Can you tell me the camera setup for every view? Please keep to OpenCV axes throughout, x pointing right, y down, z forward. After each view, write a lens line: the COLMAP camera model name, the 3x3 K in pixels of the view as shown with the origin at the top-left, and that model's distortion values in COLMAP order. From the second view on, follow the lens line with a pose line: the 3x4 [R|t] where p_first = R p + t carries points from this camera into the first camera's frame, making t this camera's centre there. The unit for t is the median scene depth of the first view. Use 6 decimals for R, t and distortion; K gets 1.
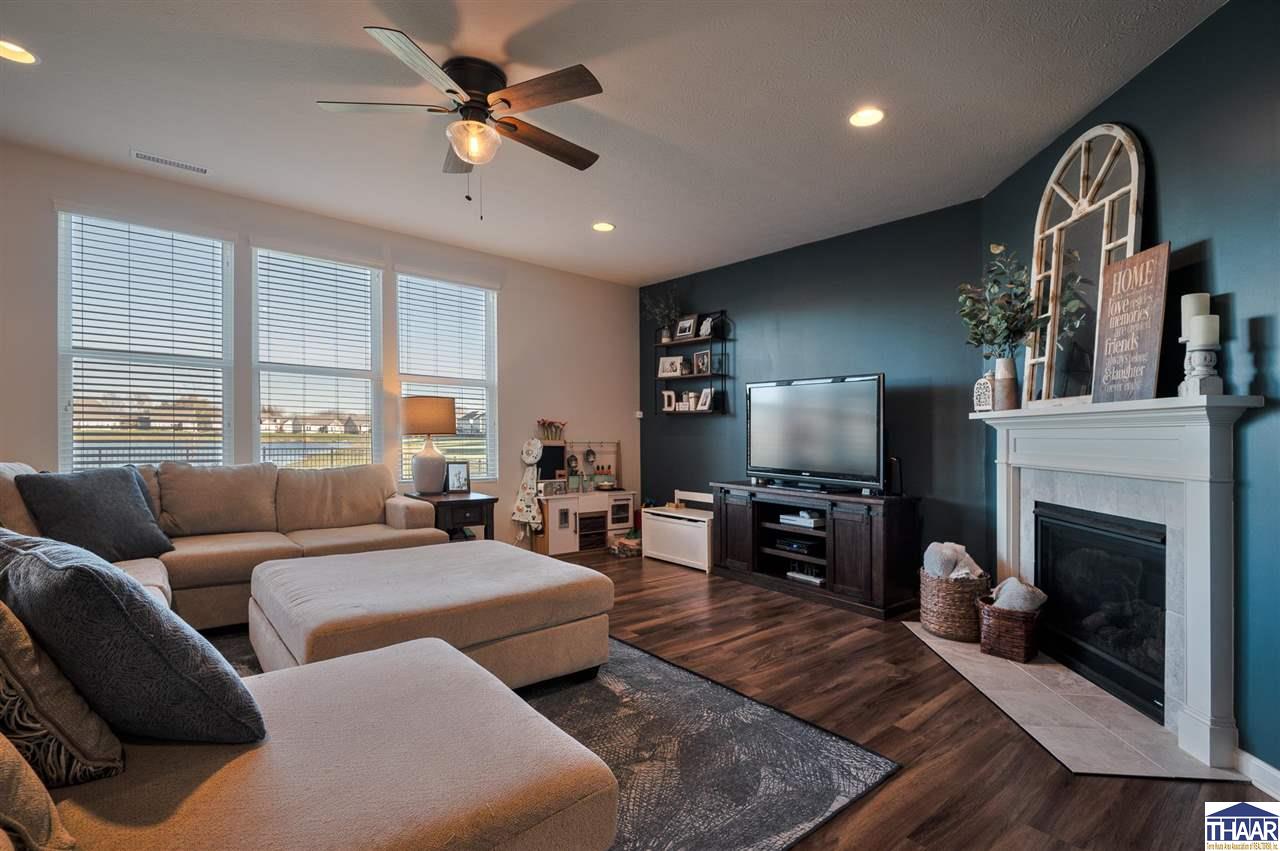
lens RADIAL K [[596.2, 0, 637.6], [0, 596.2, 450.1], [0, 0, 1]] dist [0.000248, -0.009147]
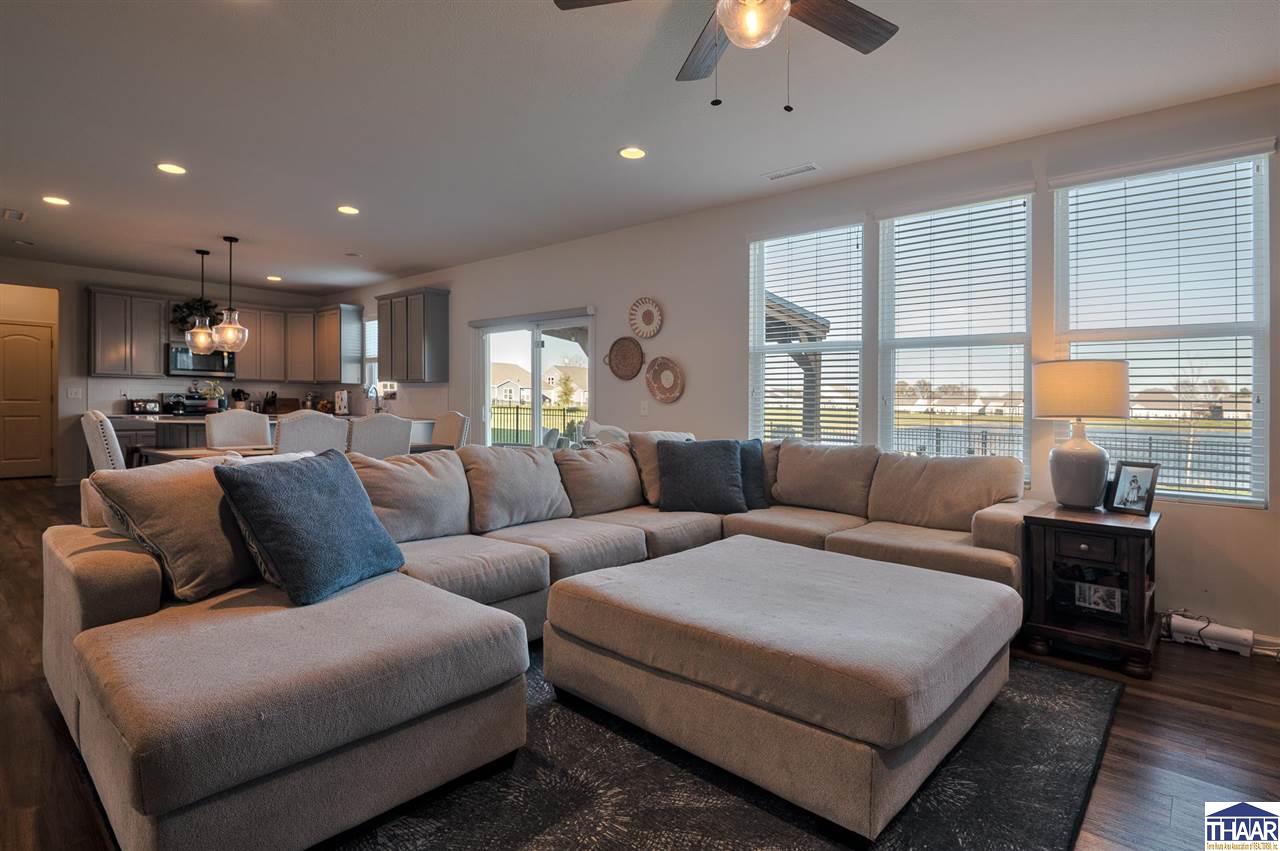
lens RADIAL K [[640.9, 0, 638.2], [0, 640.9, 401.3], [0, 0, 1]] dist [-0.000101, -0.000263]
pose [[0.137653, -0.020253, -0.990273, 0.301246], [-0.042810, 0.998735, -0.026377, -0.004975], [0.989555, 0.046024, 0.136611, 0.437467]]
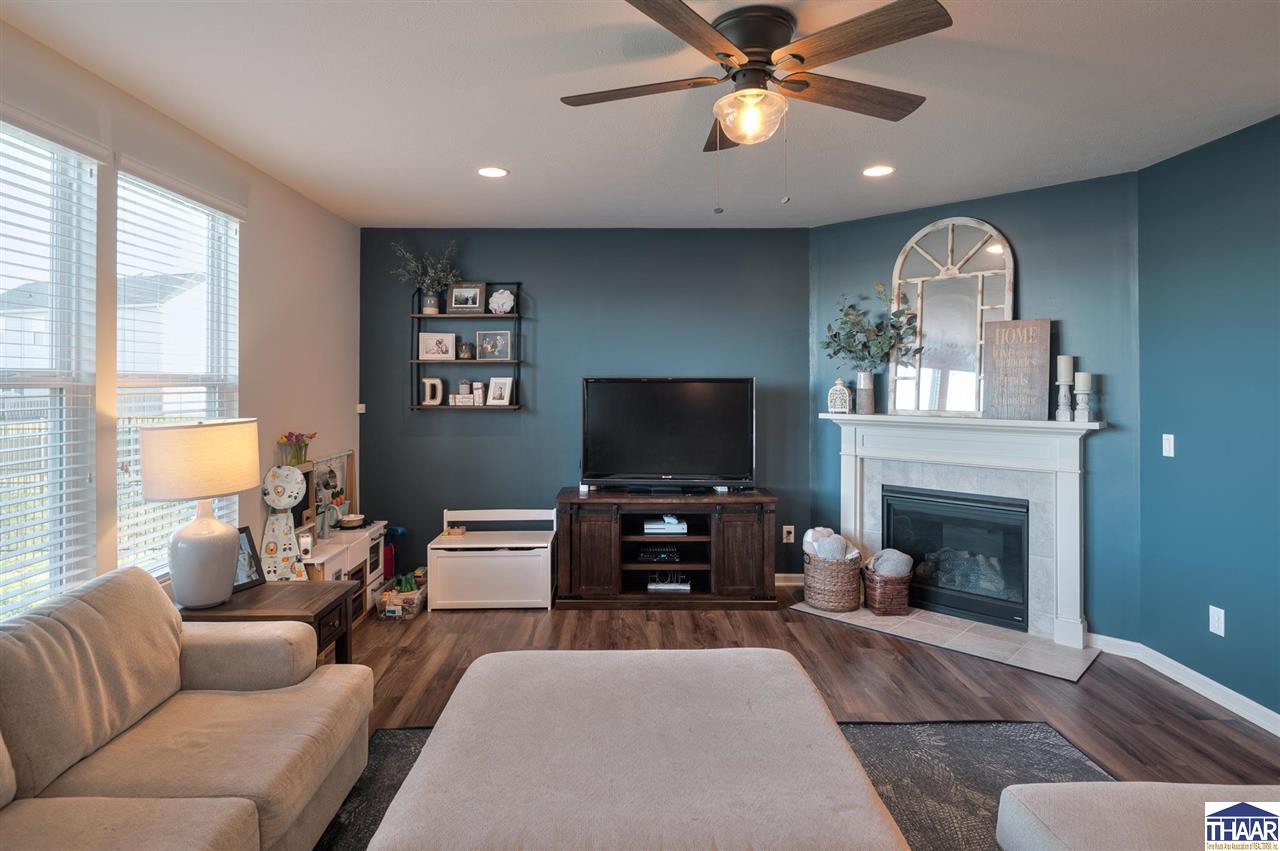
lens RADIAL K [[698.9, 0, 641.8], [0, 698.9, 385.5], [0, 0, 1]] dist [-0.004609, -0.002425]
pose [[0.646731, -0.028830, 0.762173, -0.580500], [0.037354, 0.999283, 0.006102, -0.112643], [-0.761803, 0.024524, 0.647344, 0.310877]]
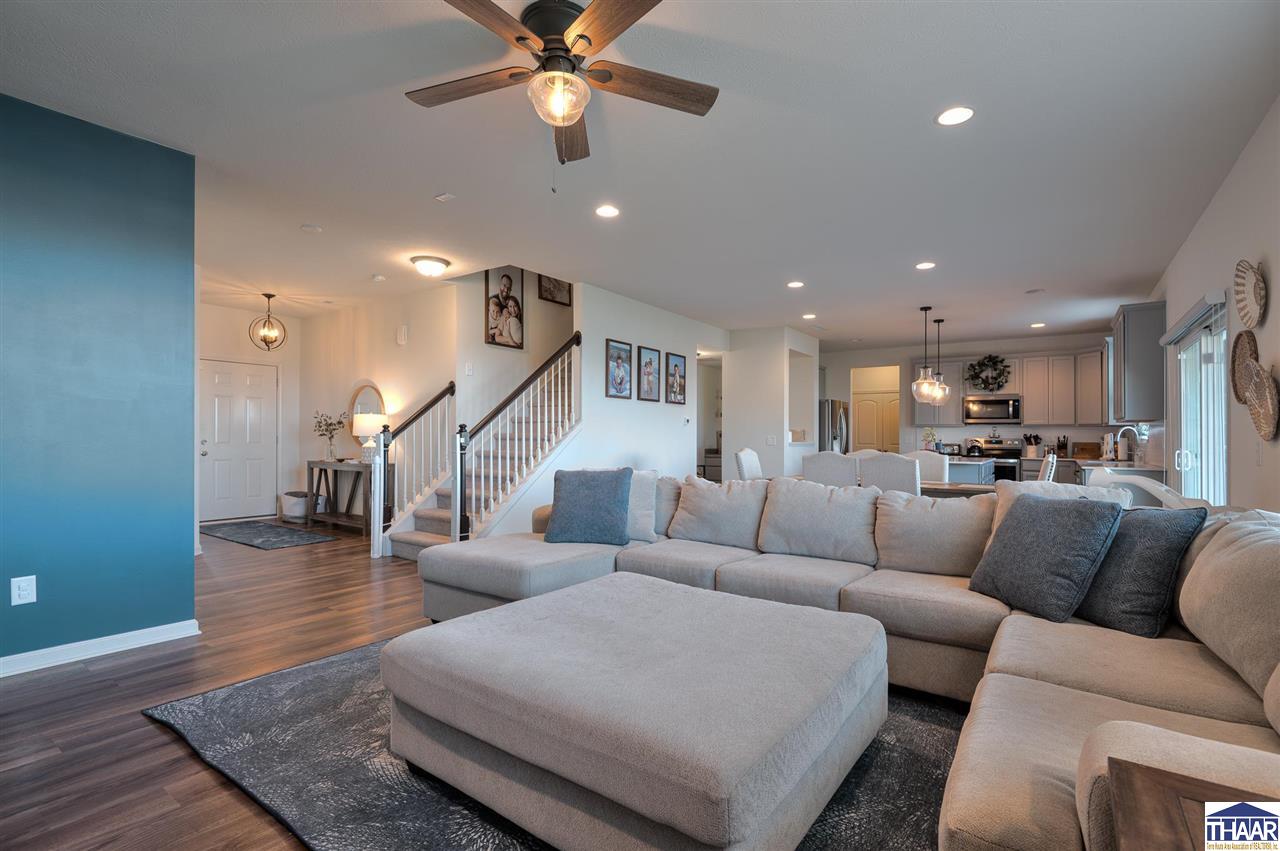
lens RADIAL K [[596.2, 0, 637.6], [0, 596.2, 450.1], [0, 0, 1]] dist [0.000248, -0.009147]
pose [[-0.971512, -0.023052, -0.235867, -0.097719], [-0.034206, 0.998476, 0.043309, -0.028614], [0.234509, 0.050144, -0.970820, 1.074288]]
